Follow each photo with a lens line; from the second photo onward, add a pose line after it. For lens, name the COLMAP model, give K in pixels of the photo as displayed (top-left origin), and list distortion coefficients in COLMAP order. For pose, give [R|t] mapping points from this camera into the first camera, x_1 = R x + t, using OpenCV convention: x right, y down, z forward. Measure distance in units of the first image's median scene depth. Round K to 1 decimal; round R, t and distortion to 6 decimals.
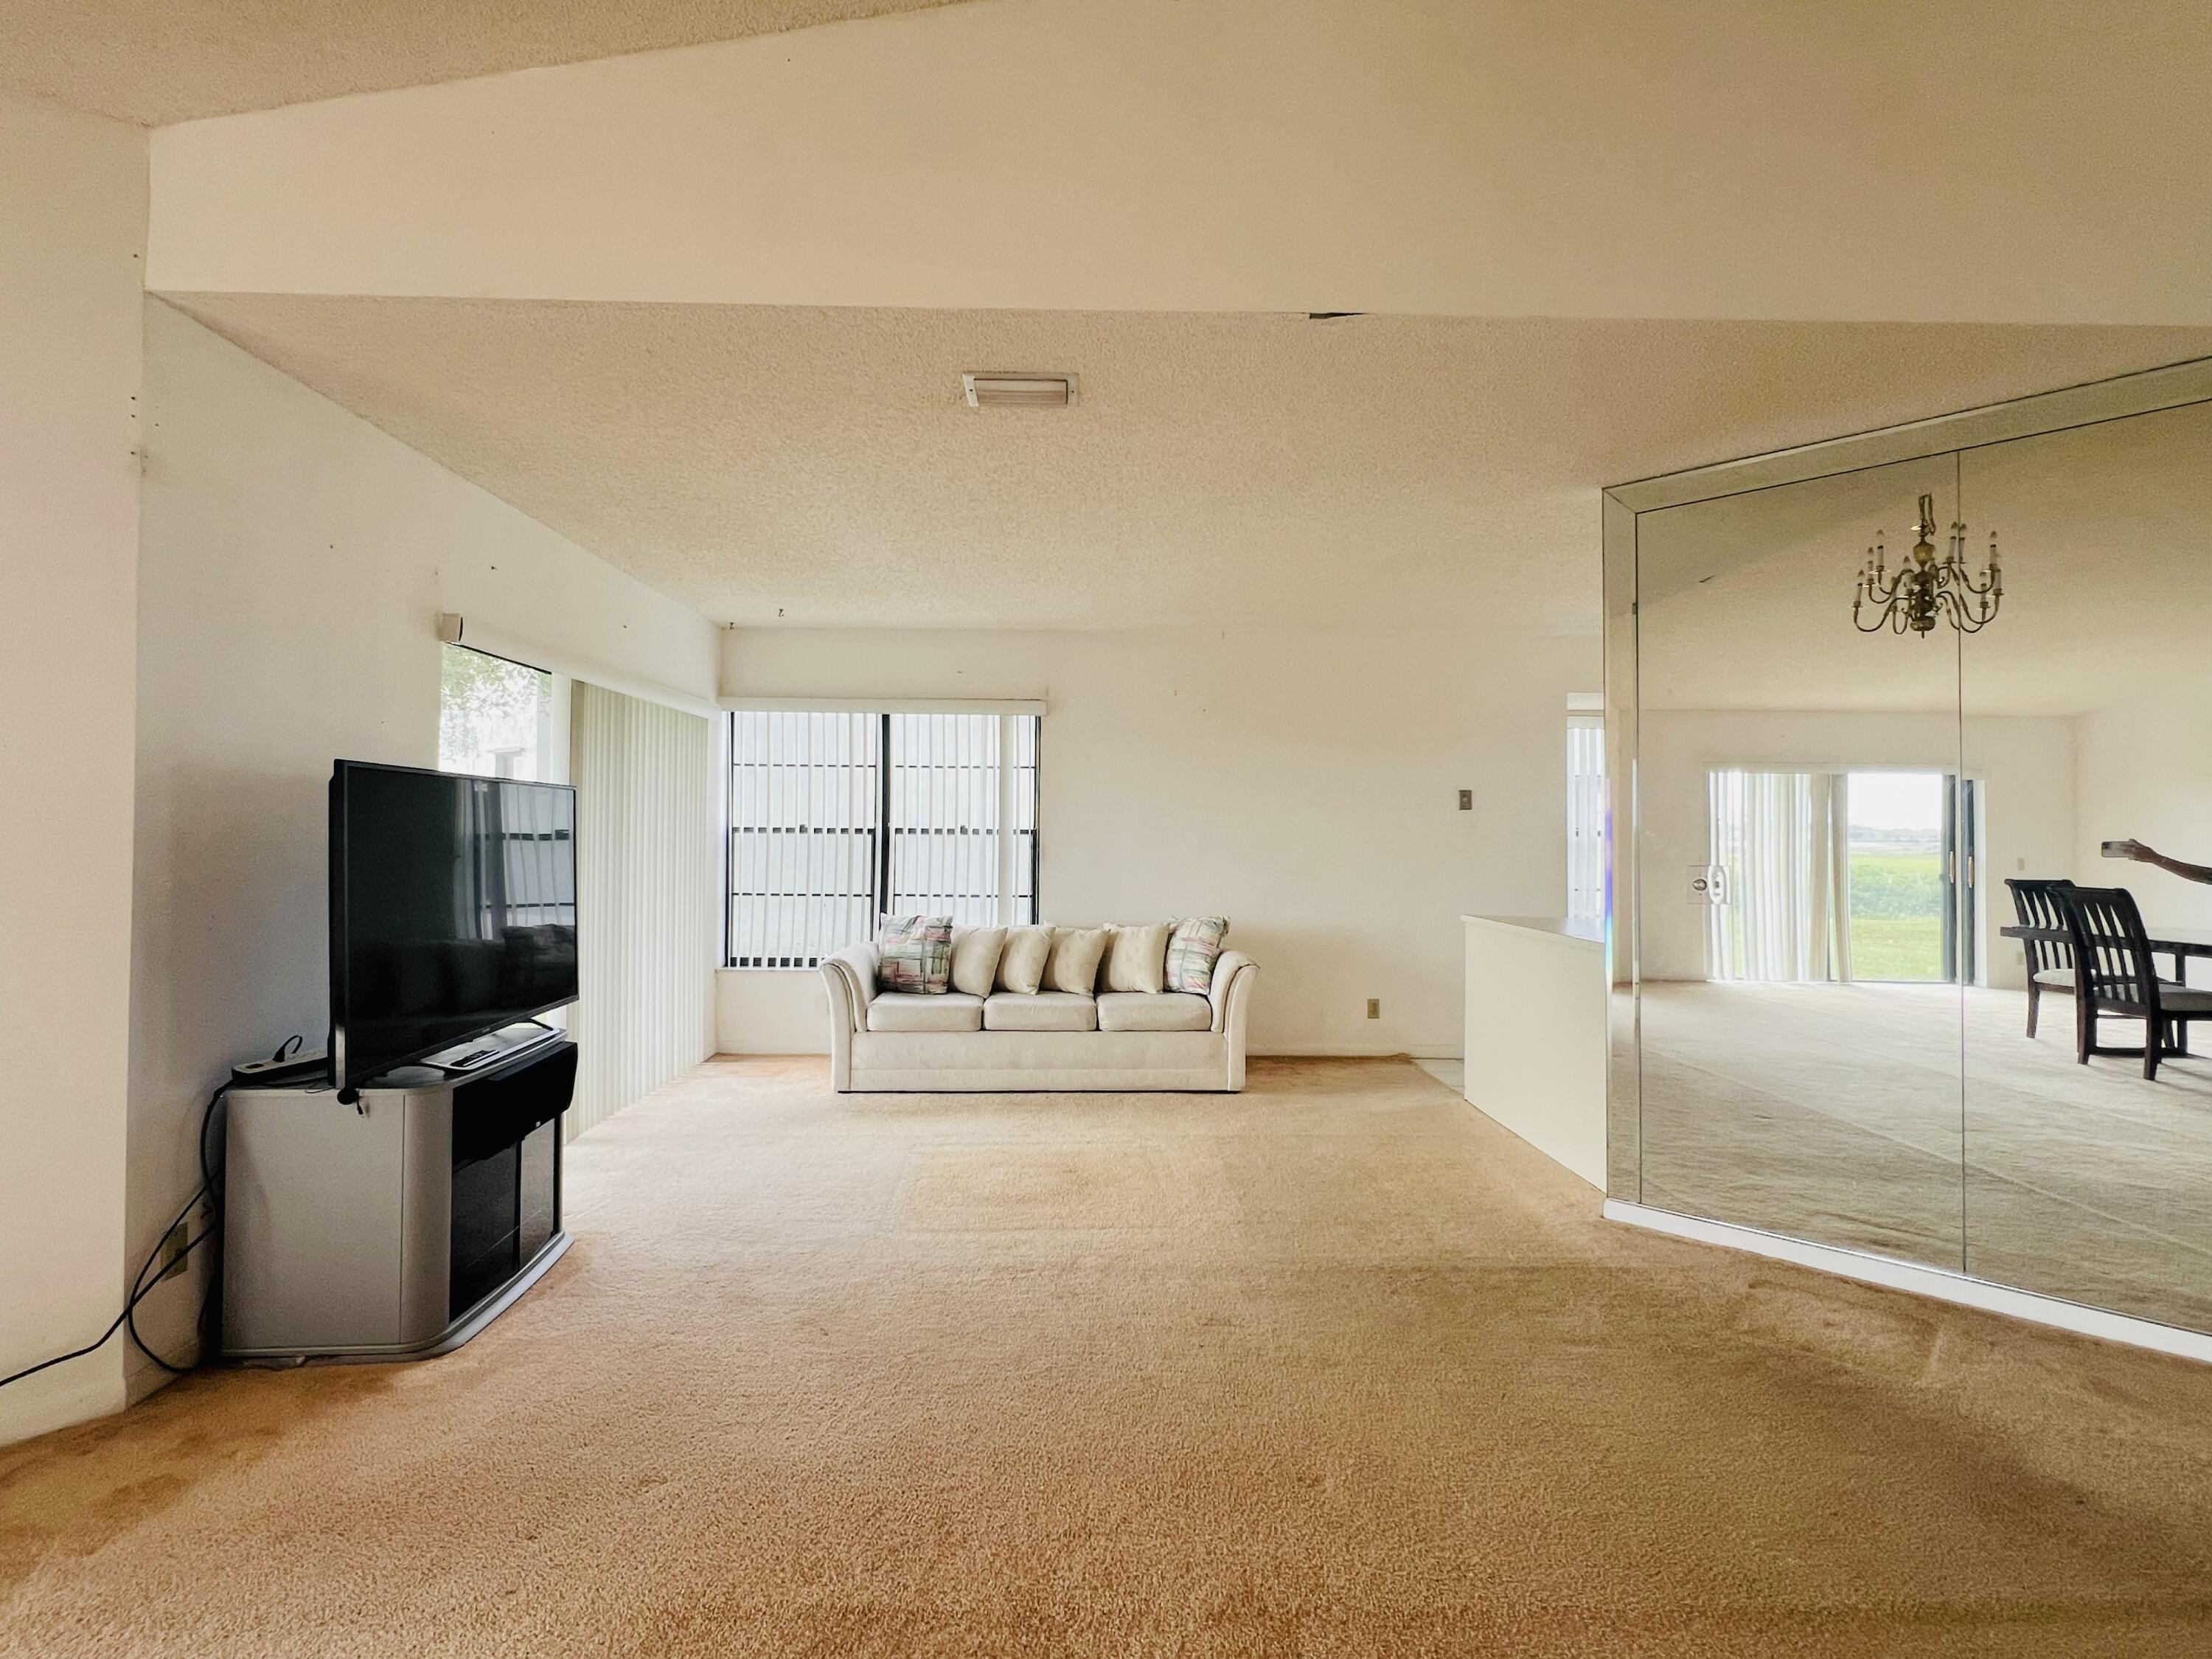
lens RADIAL K [[1048.4, 0, 1090.6], [0, 1048.4, 830.1], [0, 0, 1]] dist [-0.002073, -0.000260]
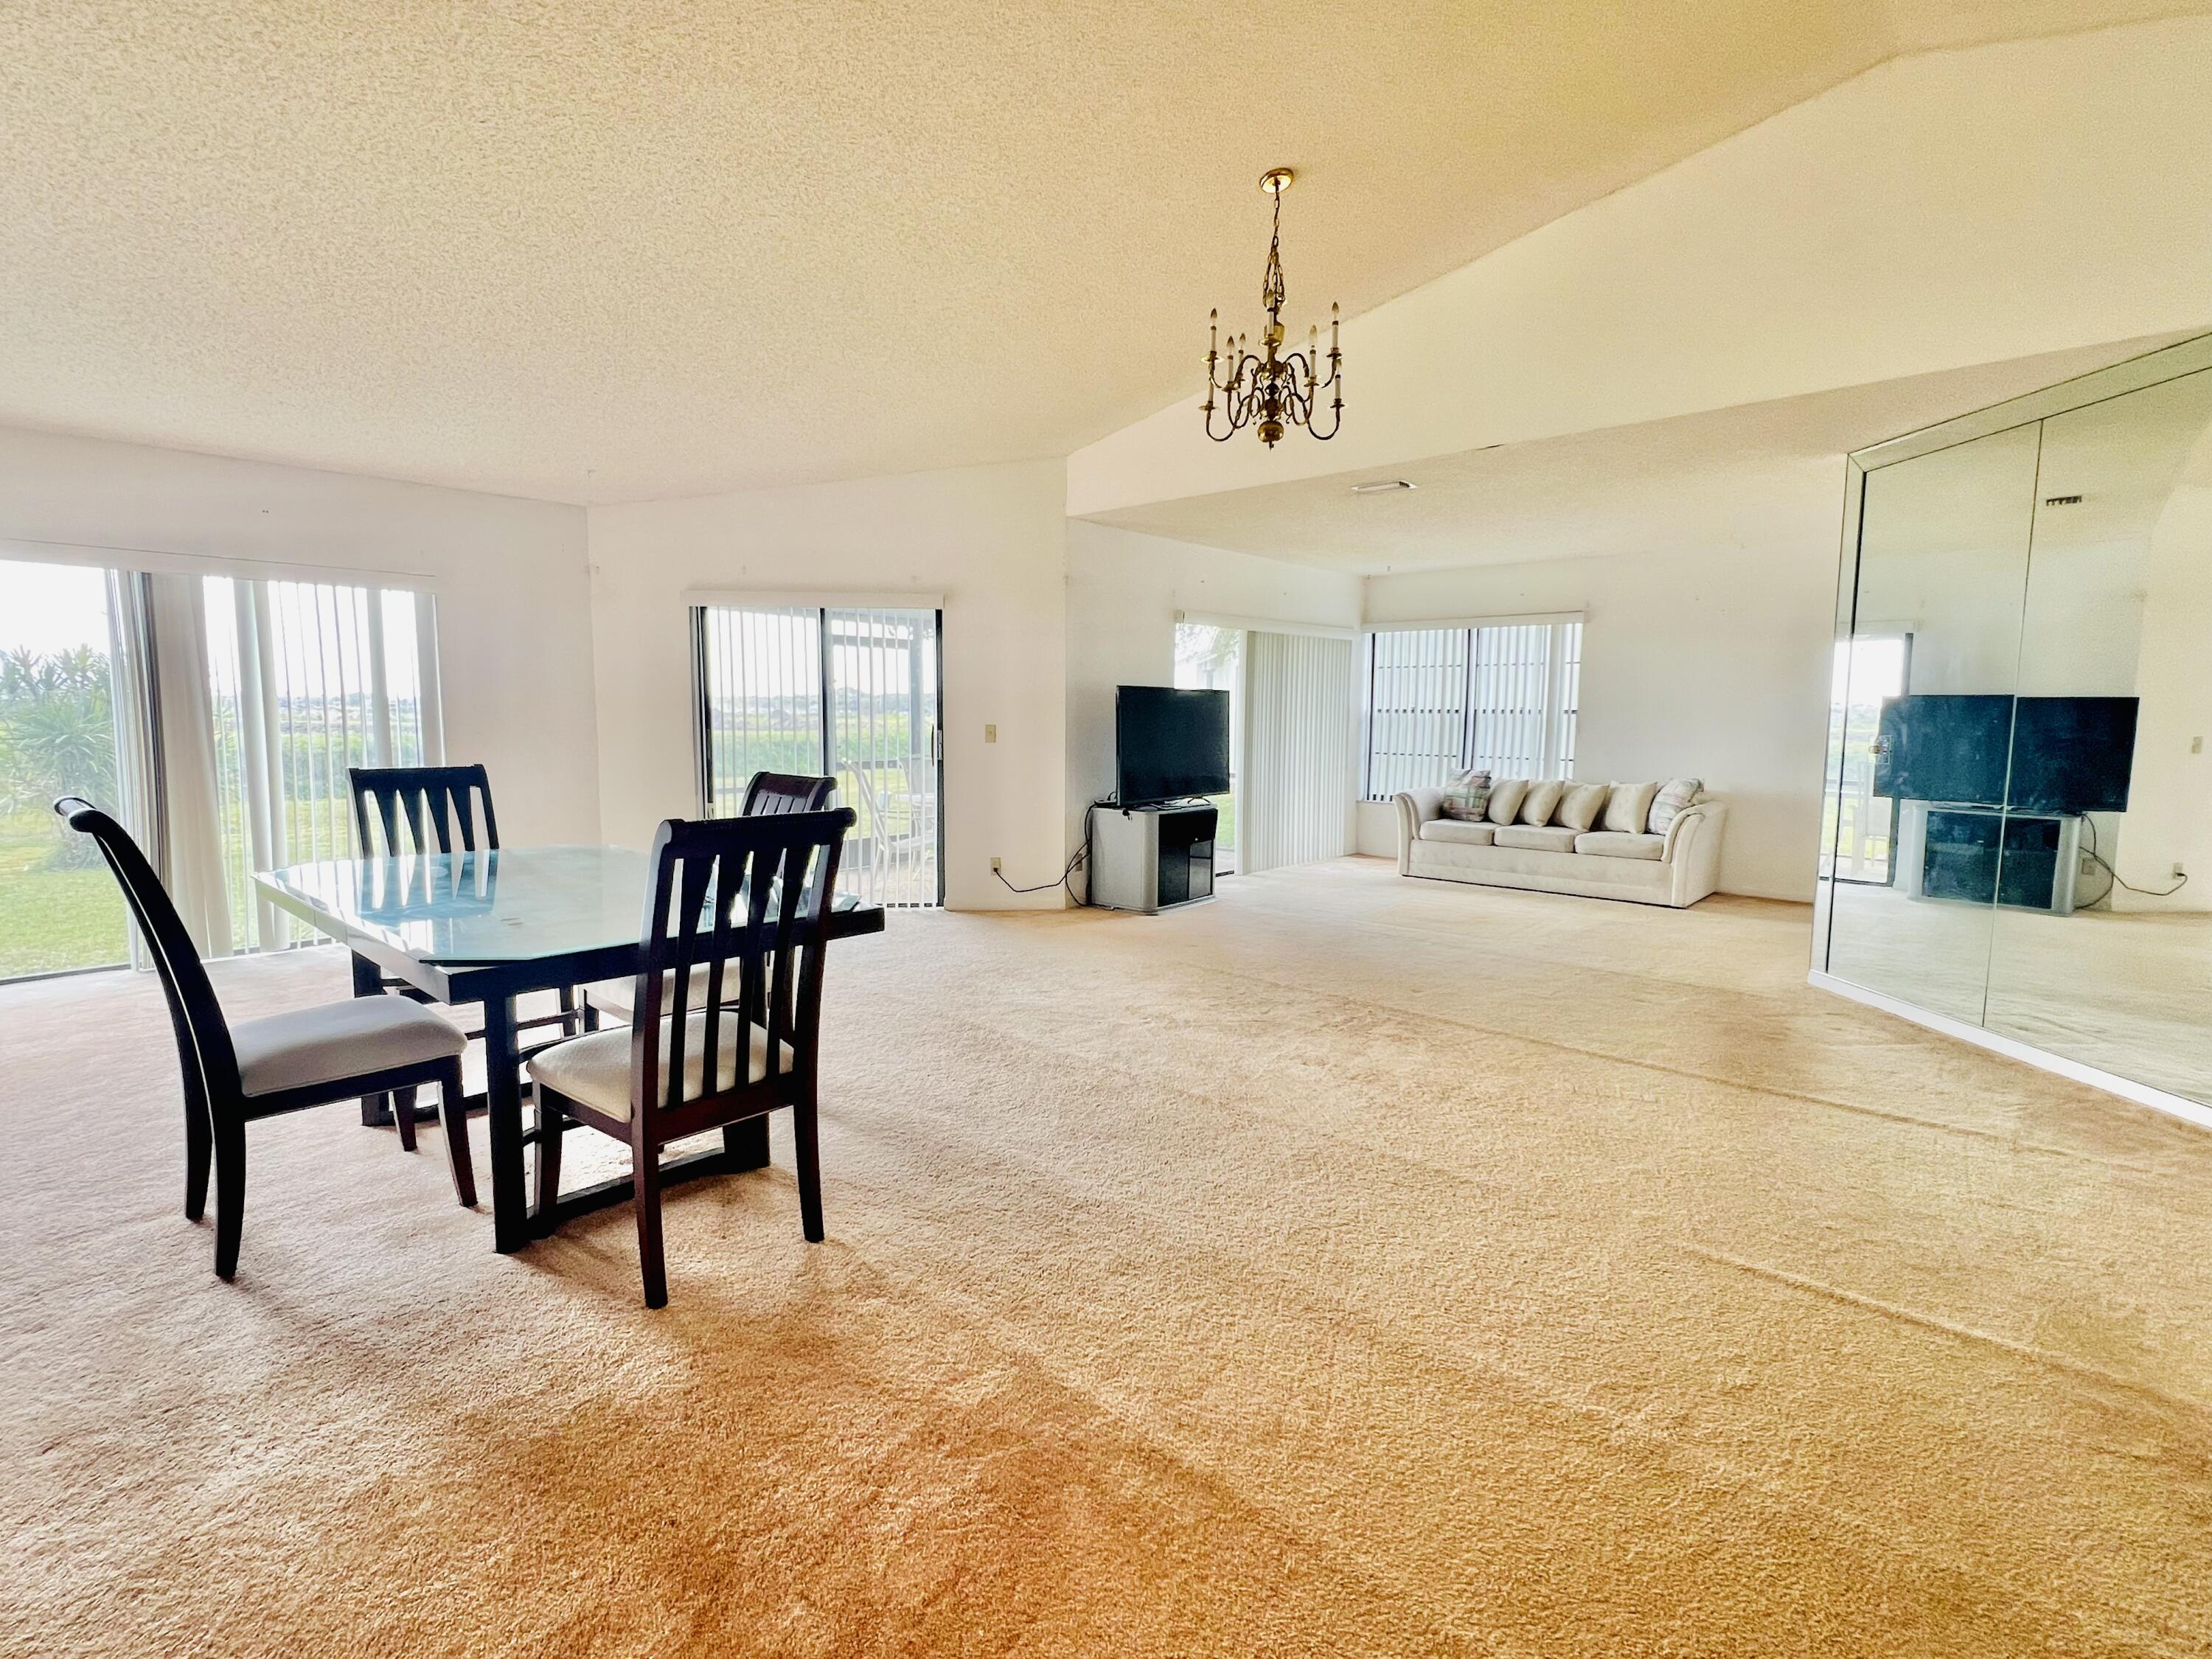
lens RADIAL K [[1048.4, 0, 1110.6], [0, 1048.4, 827.4], [0, 0, 1]] dist [-0.002073, -0.000260]
pose [[0.725114, 0.073784, -0.684664, 0.529547], [0.001966, 0.994017, 0.109204, 0.000657], [0.688626, -0.080531, 0.720631, -0.460575]]
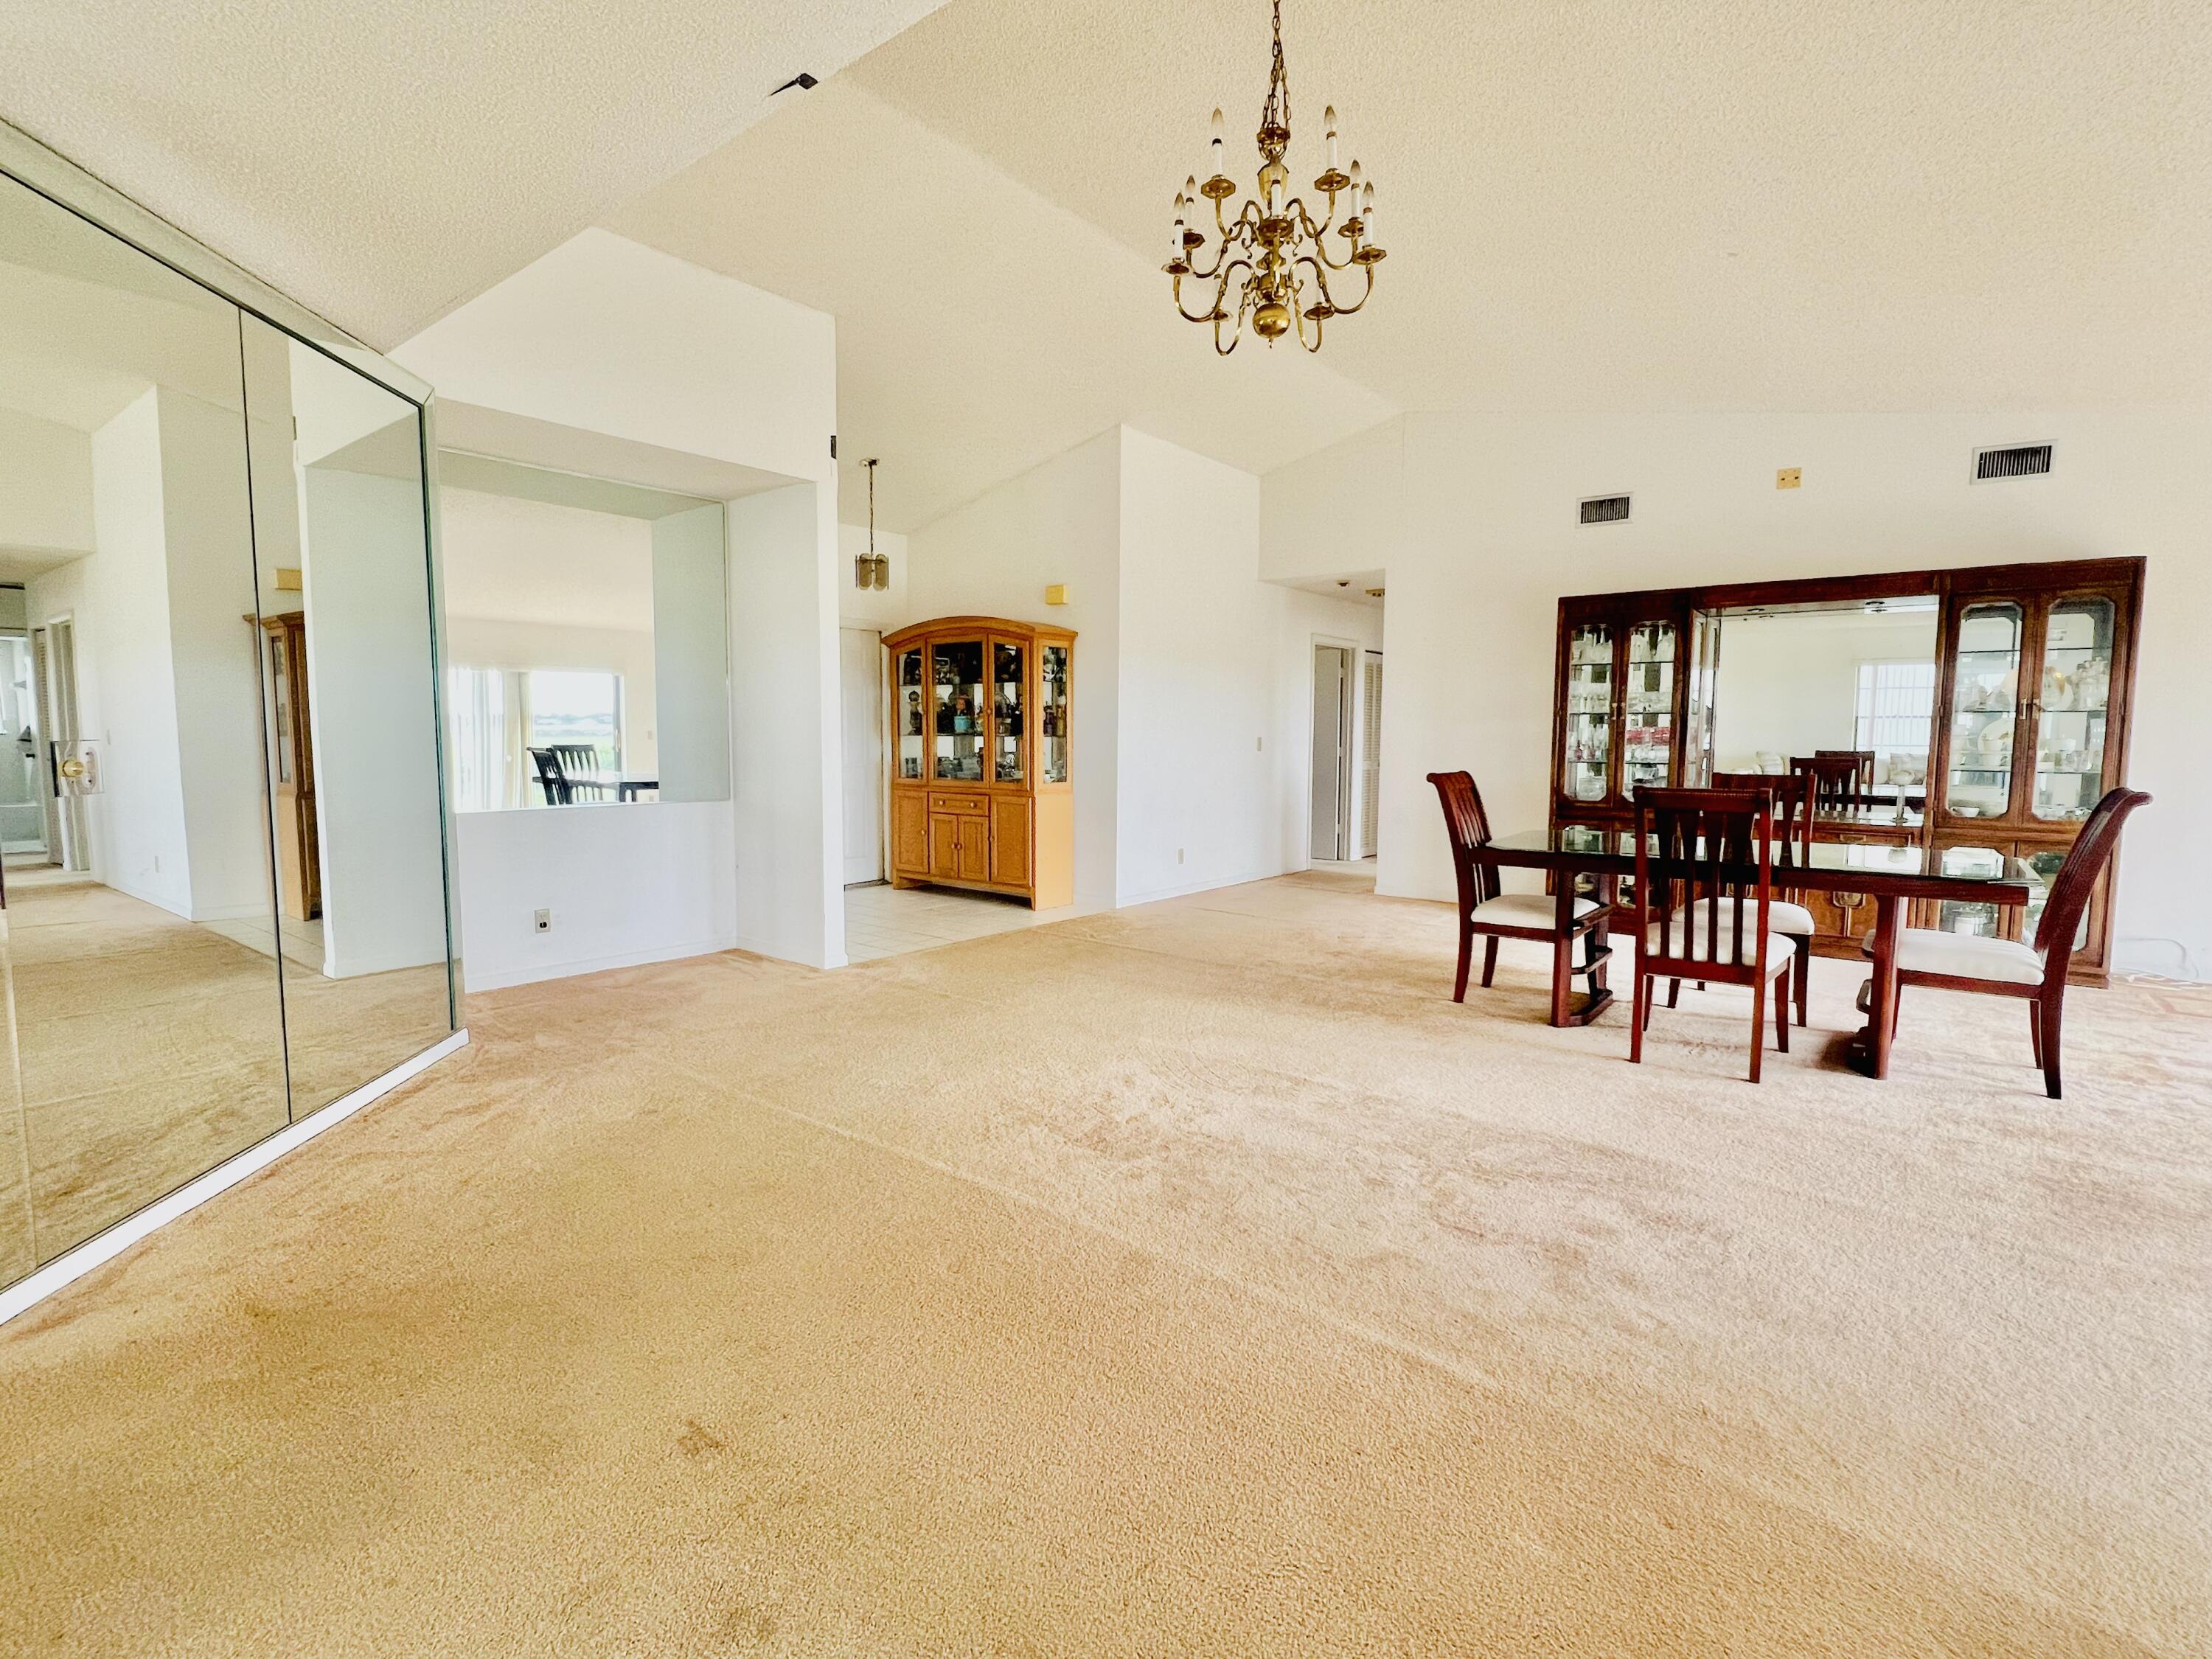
lens RADIAL K [[1048.4, 0, 1106.6], [0, 1048.4, 824.6], [0, 0, 1]] dist [-0.002073, -0.000260]
pose [[-0.783176, -0.069127, 0.617946, -0.277389], [-0.023598, 0.996389, 0.081554, 0.006382], [-0.621352, 0.049289, -0.781980, 0.772724]]
